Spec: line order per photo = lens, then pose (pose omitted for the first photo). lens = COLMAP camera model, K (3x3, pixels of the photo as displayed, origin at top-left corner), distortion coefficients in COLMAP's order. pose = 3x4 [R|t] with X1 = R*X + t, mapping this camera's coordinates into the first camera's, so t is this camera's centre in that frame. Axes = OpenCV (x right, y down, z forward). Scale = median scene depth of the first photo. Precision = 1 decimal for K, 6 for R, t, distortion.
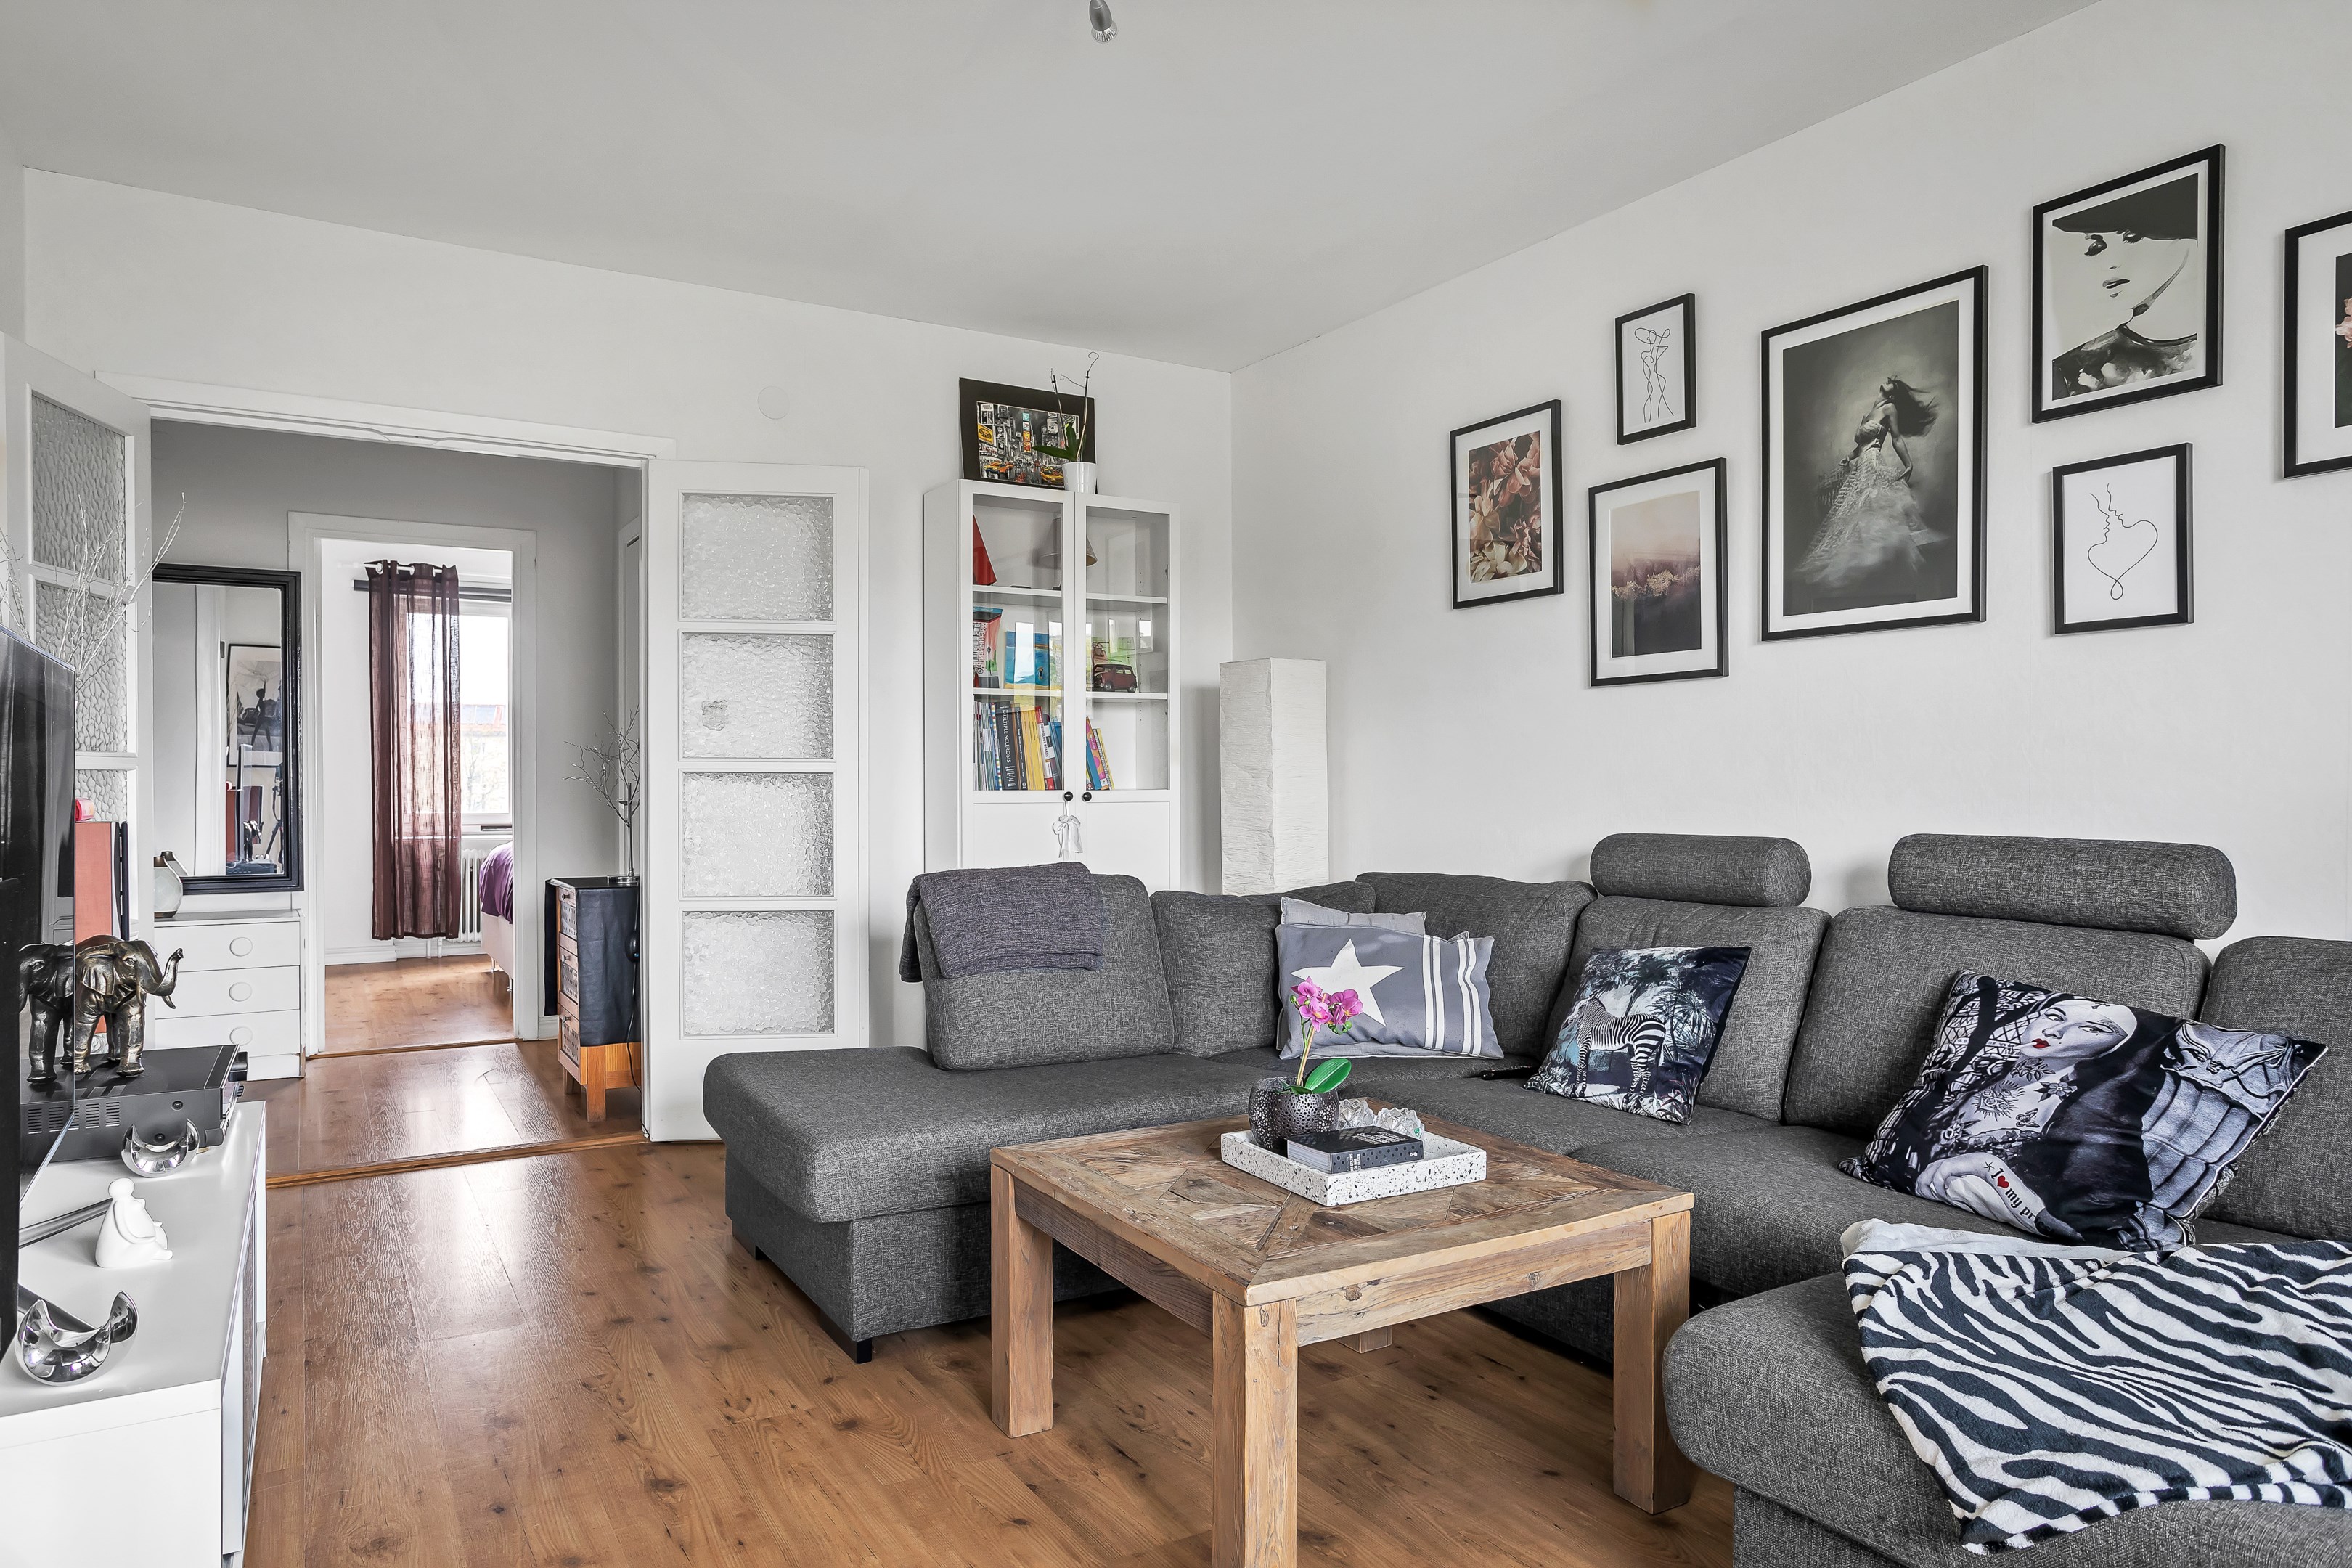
lens RADIAL K [[1539.4, 0, 1168.7], [0, 1539.4, 792.4], [0, 0, 1]] dist [-0.004778, -0.000661]
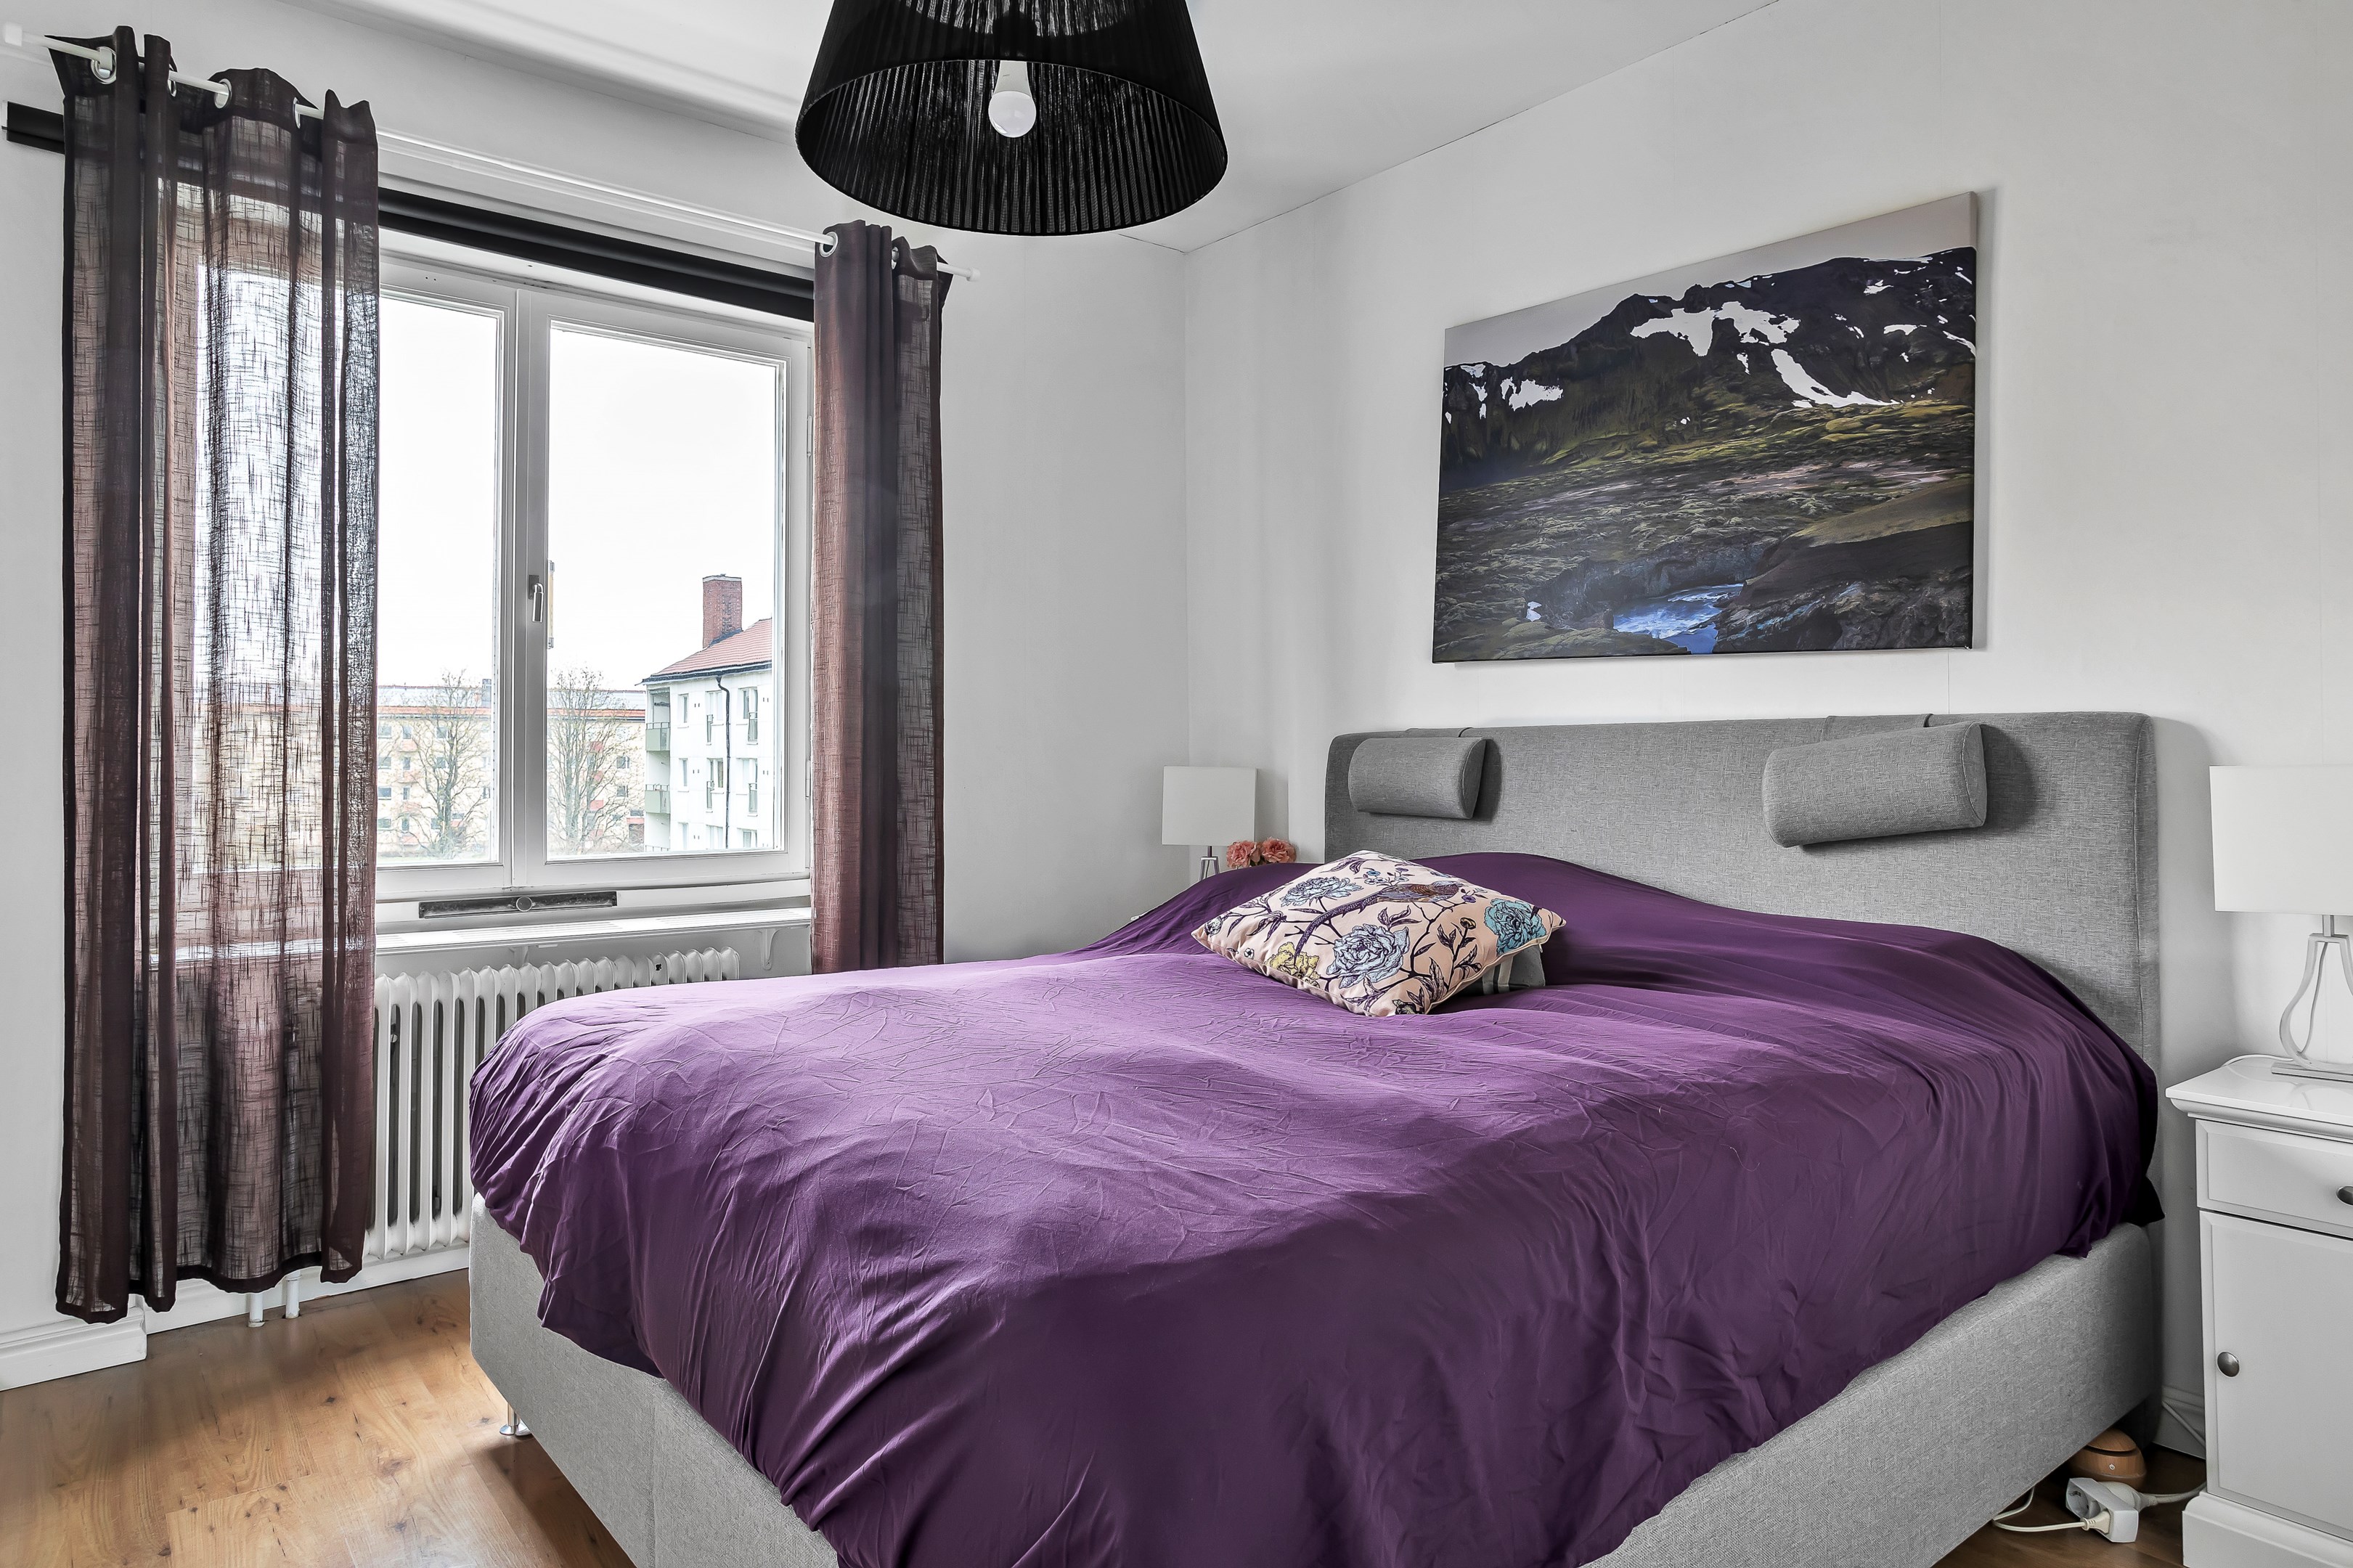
lens RADIAL K [[1370.2, 0, 1184.5], [0, 1370.2, 741.8], [0, 0, 1]] dist [-0.007769, 0.002092]
pose [[0.986801, 0.002618, 0.161918, -0.343196], [0.001051, 0.999745, -0.022570, -0.006874], [-0.161935, 0.022442, 0.986546, 0.696524]]
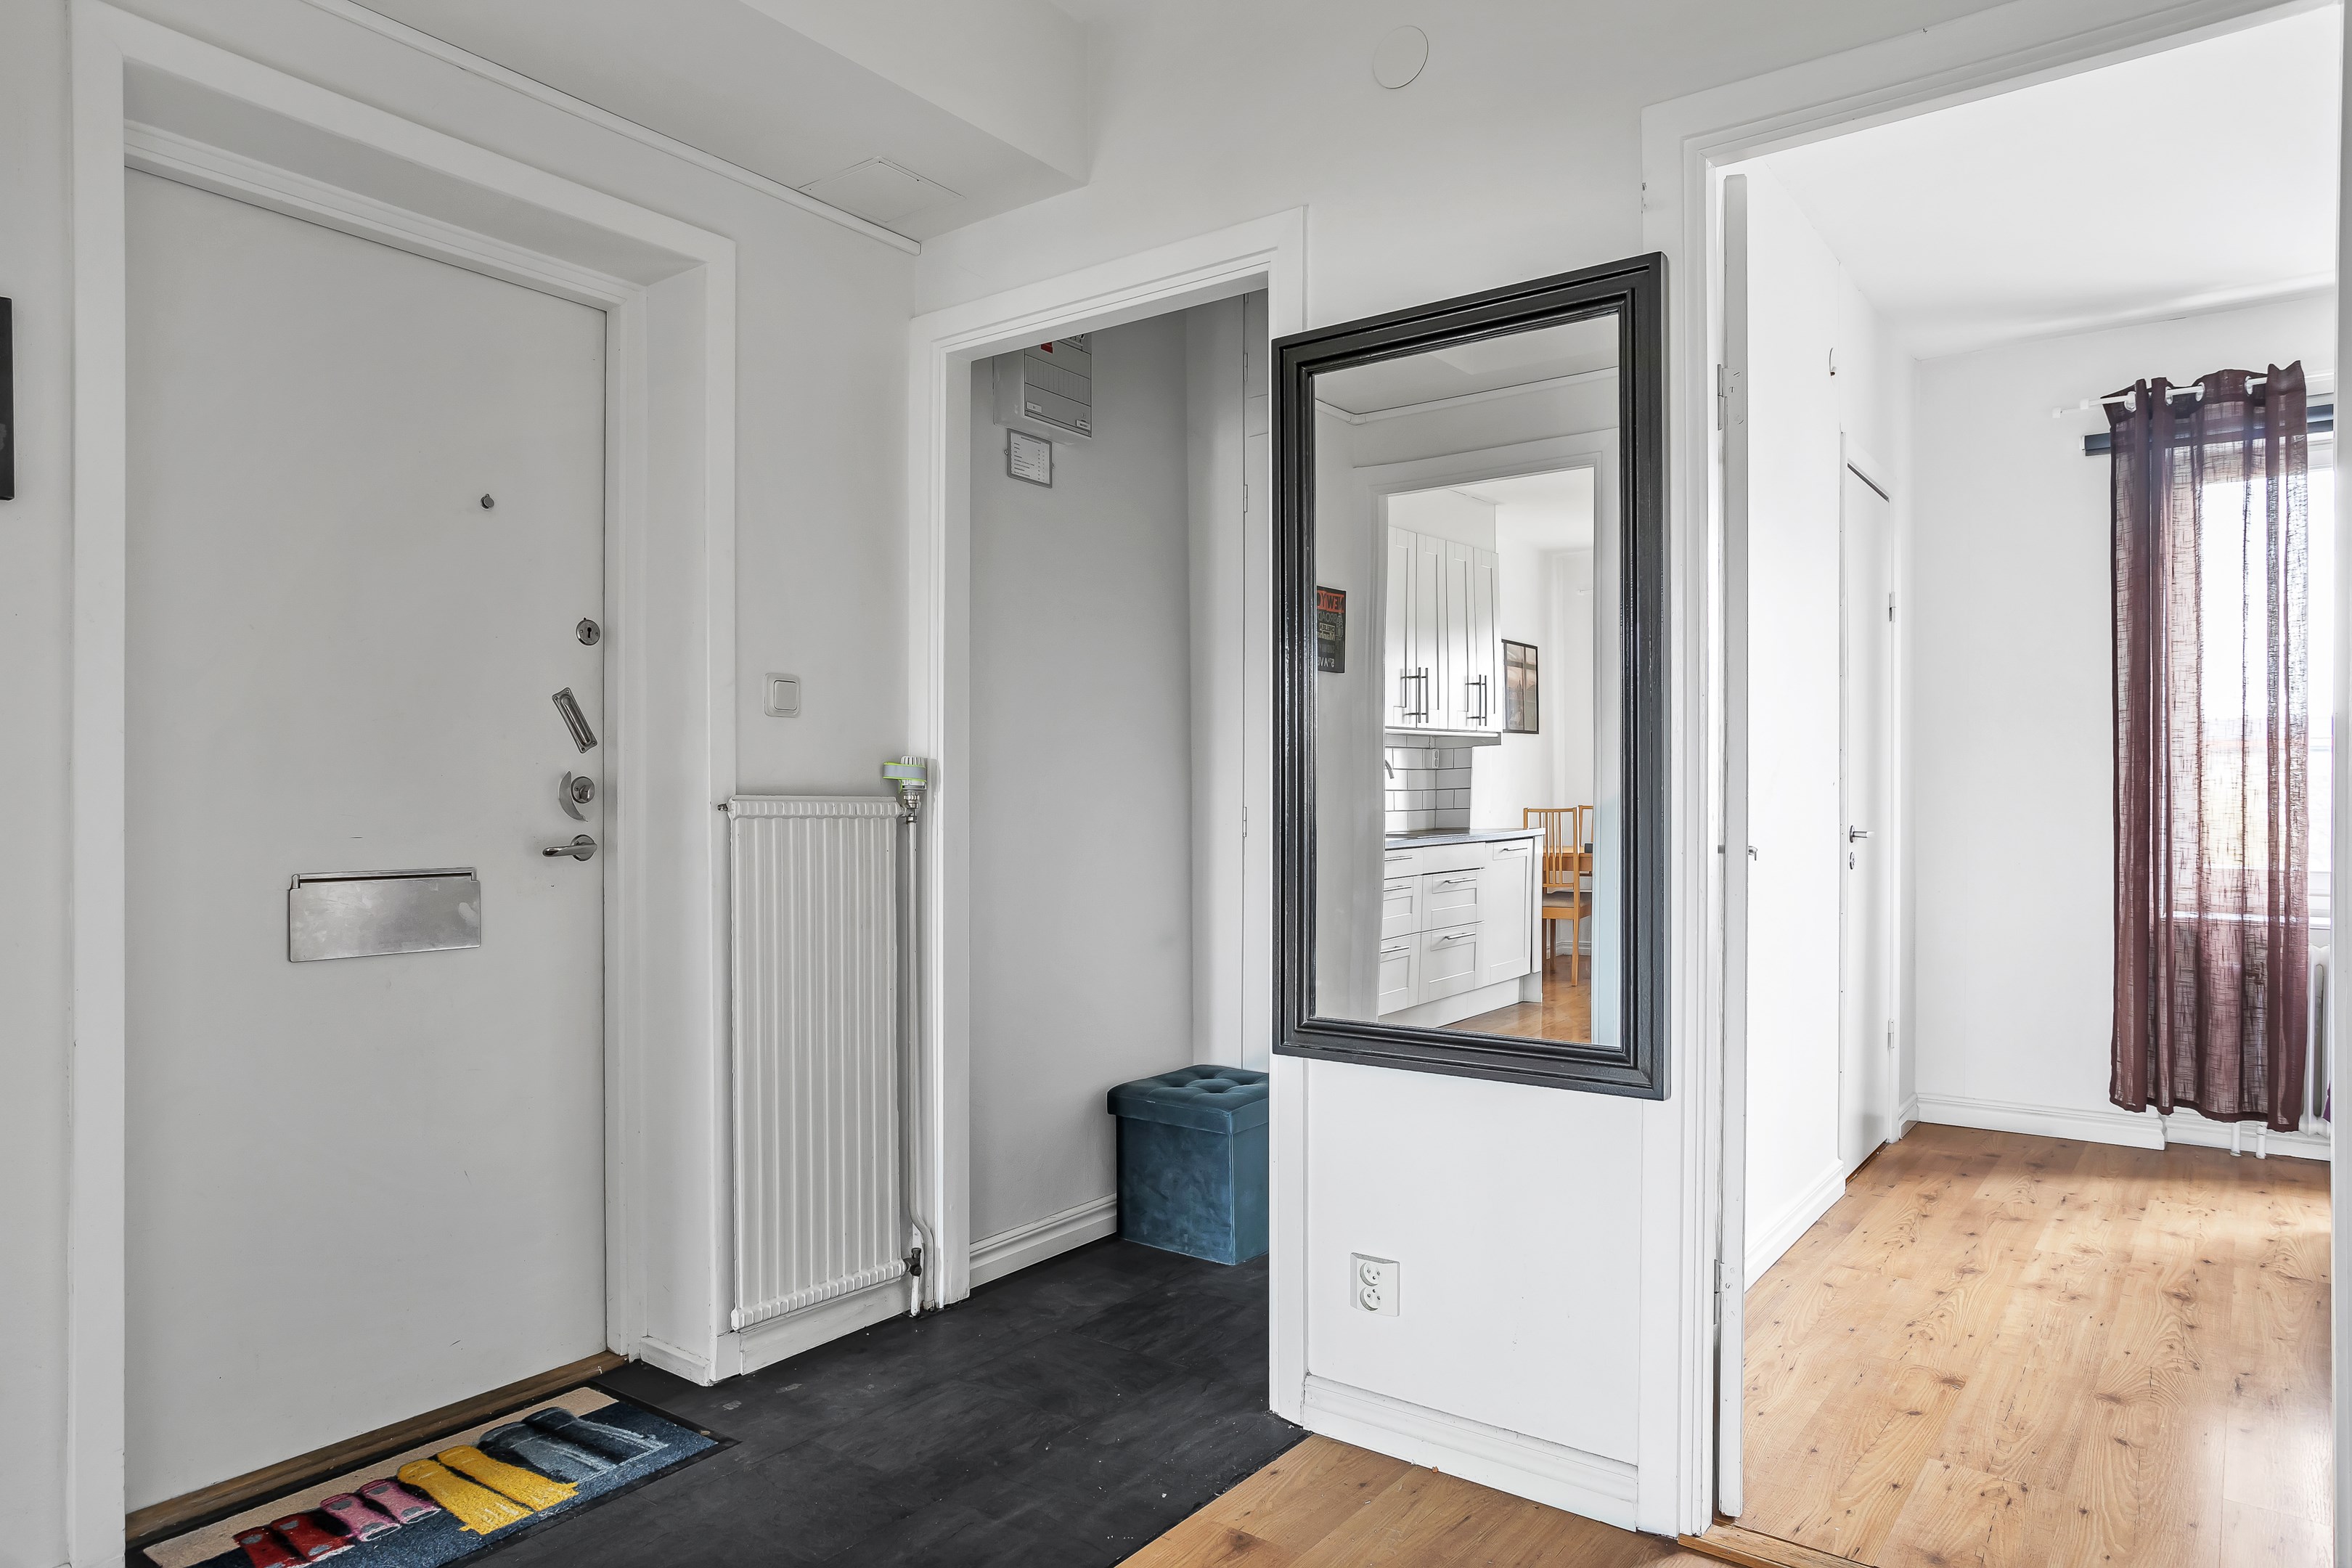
lens RADIAL K [[1369.7, 0, 1178.3], [0, 1369.7, 800.8], [0, 0, 1]] dist [-0.007769, 0.002092]
pose [[0.439850, 0.004974, -0.898058, -0.233234], [-0.009789, 0.999952, 0.000744, -0.005754], [0.898018, 0.008464, 0.439877, 0.495697]]
